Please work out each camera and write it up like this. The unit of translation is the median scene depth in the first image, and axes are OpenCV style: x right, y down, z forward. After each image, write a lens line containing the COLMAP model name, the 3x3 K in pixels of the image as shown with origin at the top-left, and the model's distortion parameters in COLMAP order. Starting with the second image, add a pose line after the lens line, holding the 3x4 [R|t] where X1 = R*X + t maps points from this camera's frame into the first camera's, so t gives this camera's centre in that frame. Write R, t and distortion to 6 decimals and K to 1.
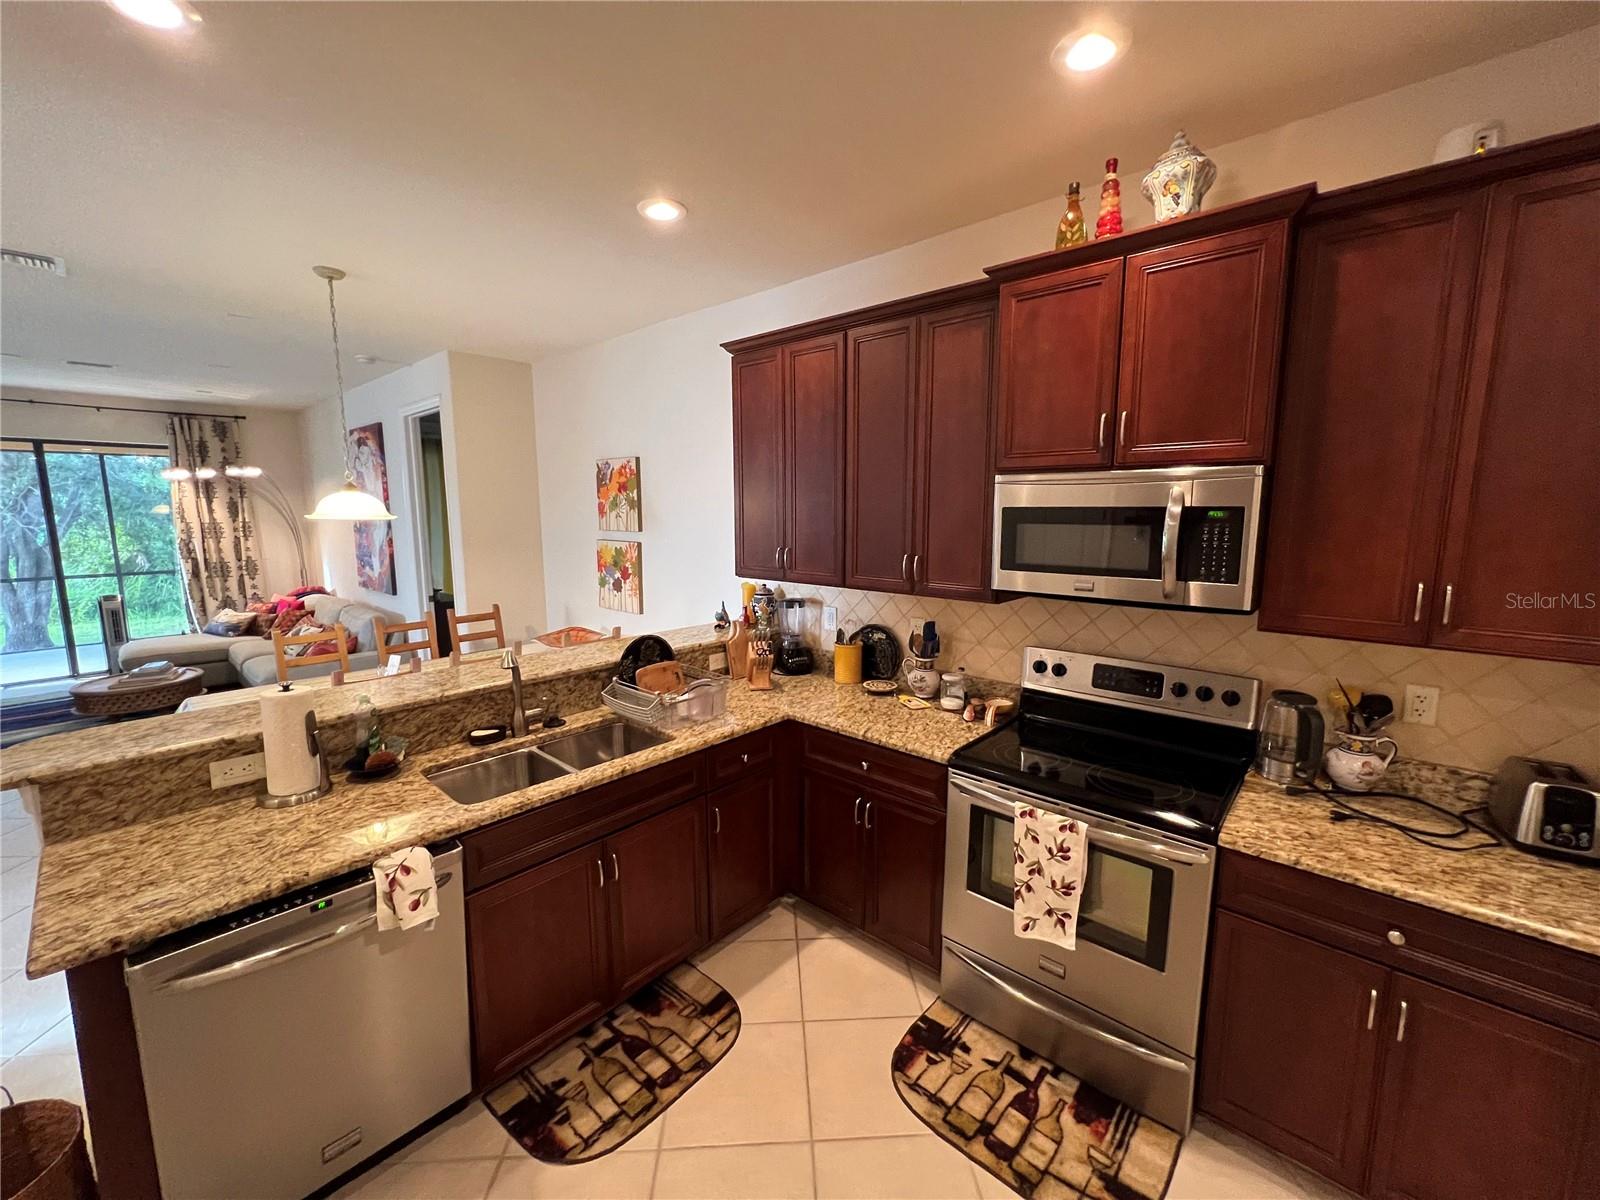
lens RADIAL K [[642.0, 0, 801.6], [0, 642.0, 596.5], [0, 0, 1]] dist [-0.002793, 0.000538]
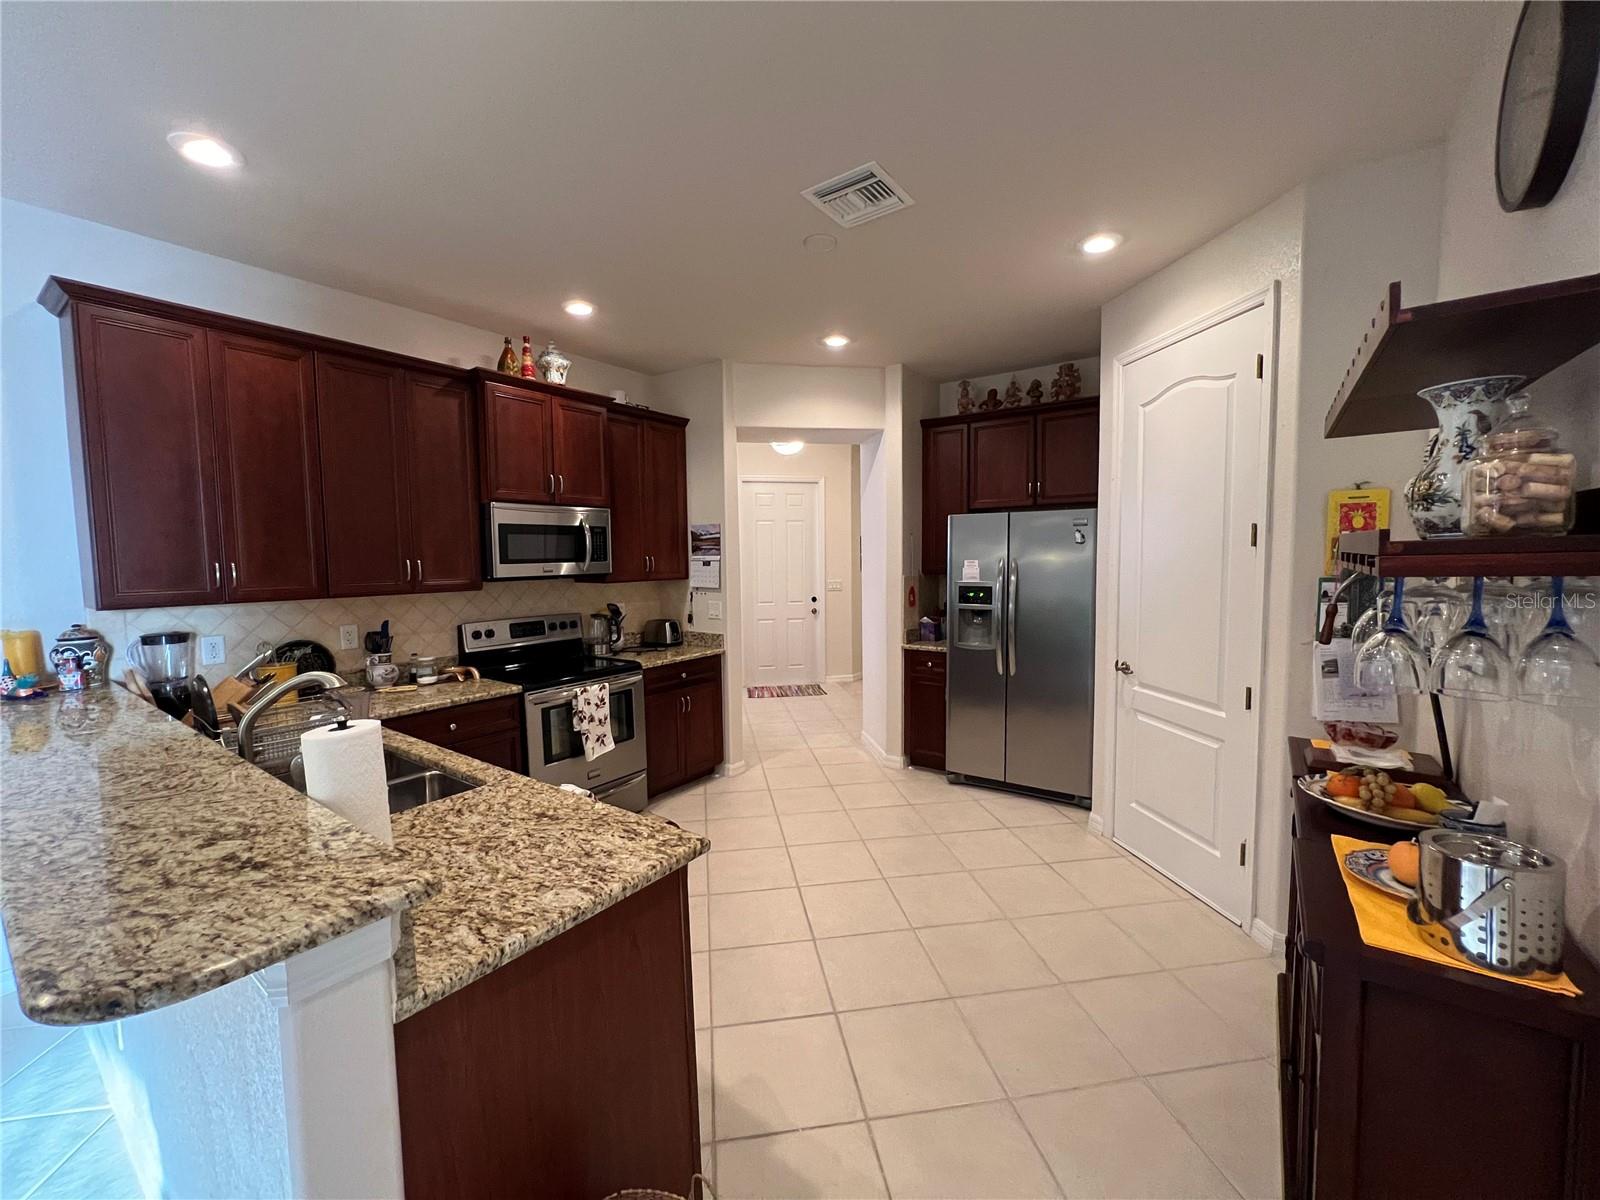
lens RADIAL K [[642.0, 0, 798.2], [0, 642.0, 590.7], [0, 0, 1]] dist [-0.002793, 0.000538]
pose [[-0.099012, -0.057411, 0.993429, -0.918725], [0.148846, 0.986248, 0.071831, 0.011717], [-0.983891, 0.154980, -0.089106, 0.322994]]
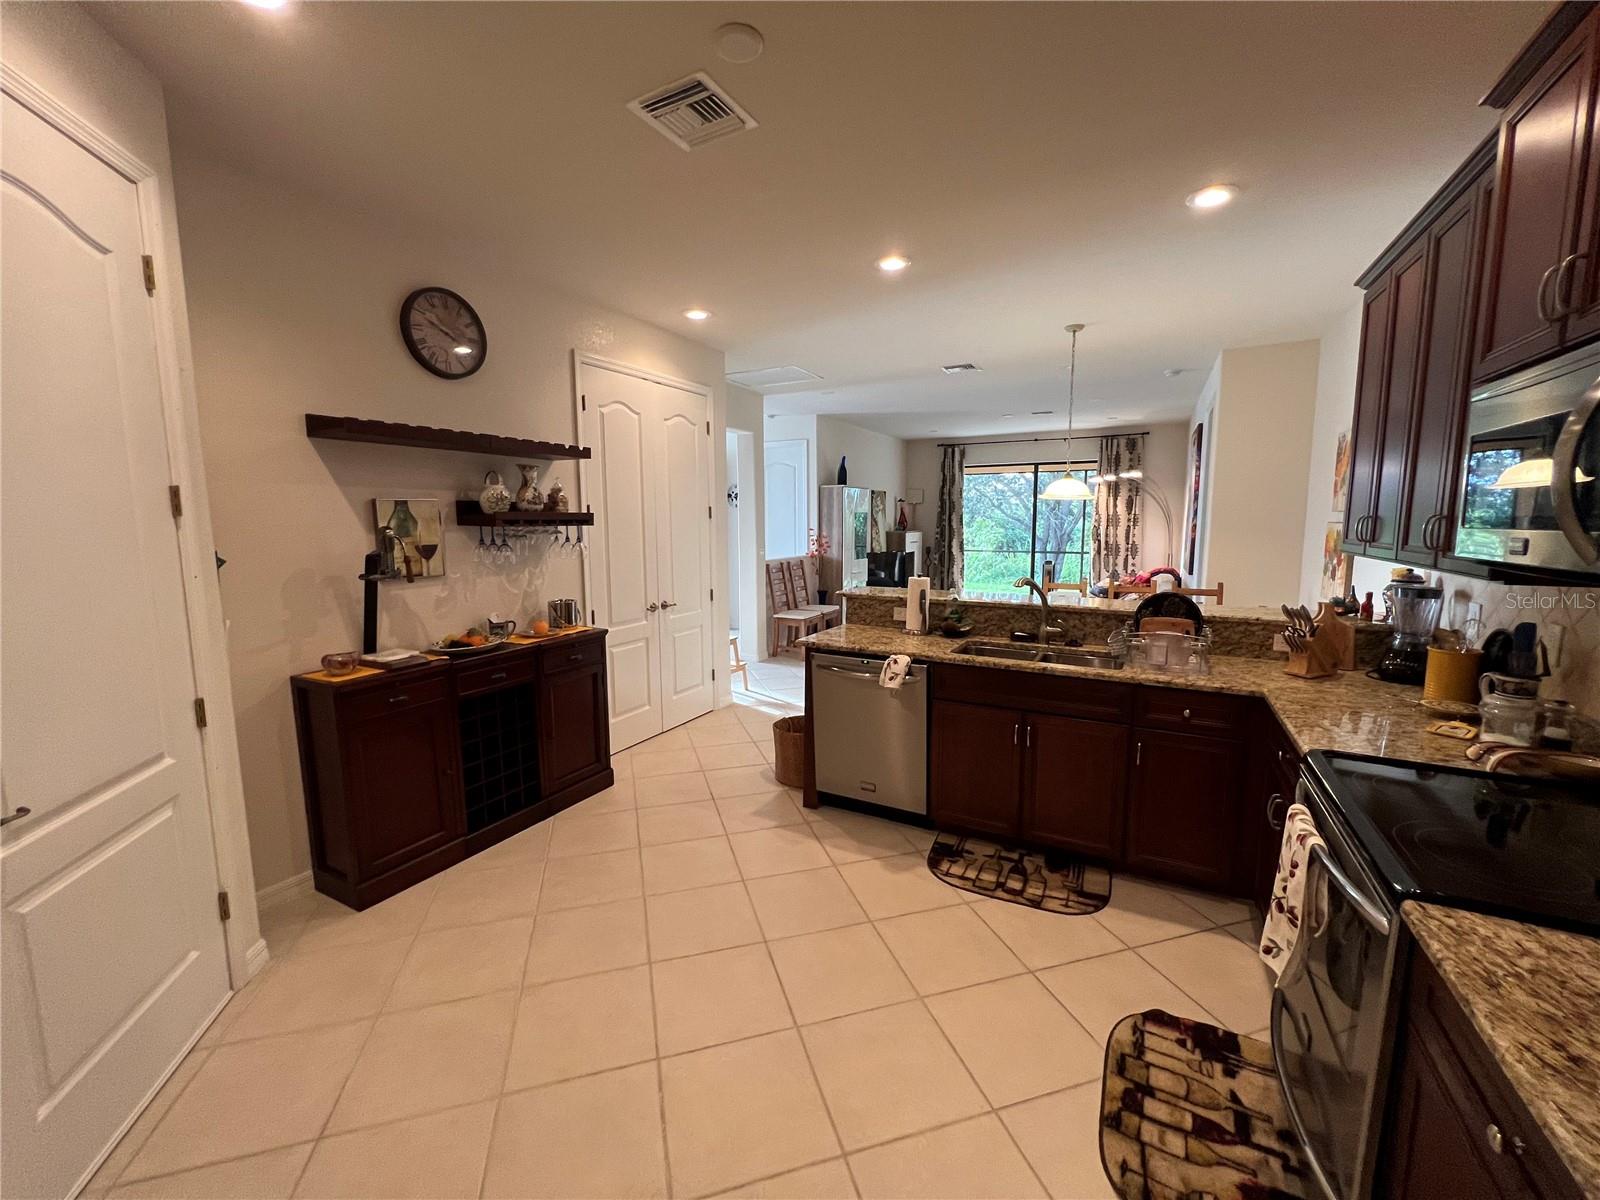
lens RADIAL K [[642.0, 0, 793.3], [0, 642.0, 597.1], [0, 0, 1]] dist [-0.002793, 0.000538]
pose [[0.221129, 0.119170, -0.967936, 0.586415], [-0.129309, 0.987326, 0.092016, 0.044074], [0.966634, 0.104816, 0.233736, 0.105920]]
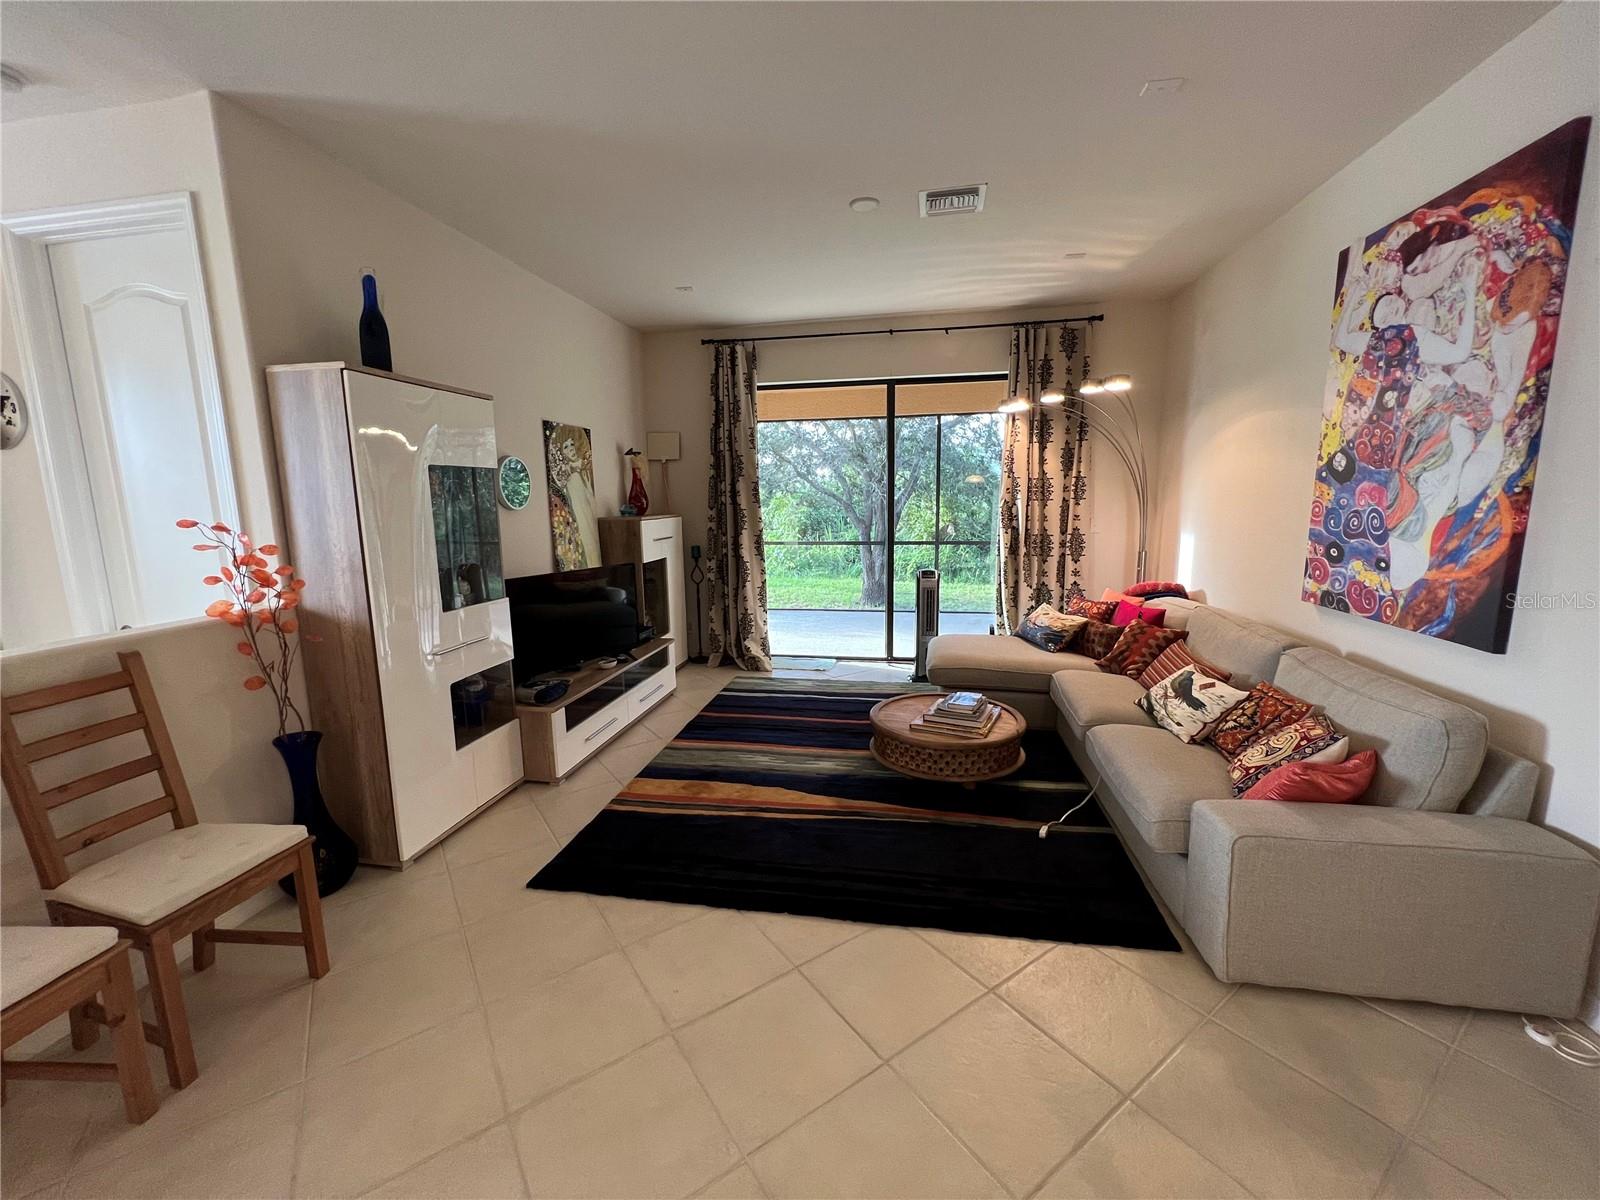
lens RADIAL K [[642.0, 0, 798.6], [0, 642.0, 598.0], [0, 0, 1]] dist [-0.002793, 0.000538]
pose [[0.518894, 0.128285, -0.845158, -1.003729], [-0.103354, 0.990838, 0.086942, -0.041215], [0.848567, 0.042237, 0.527399, 0.918930]]
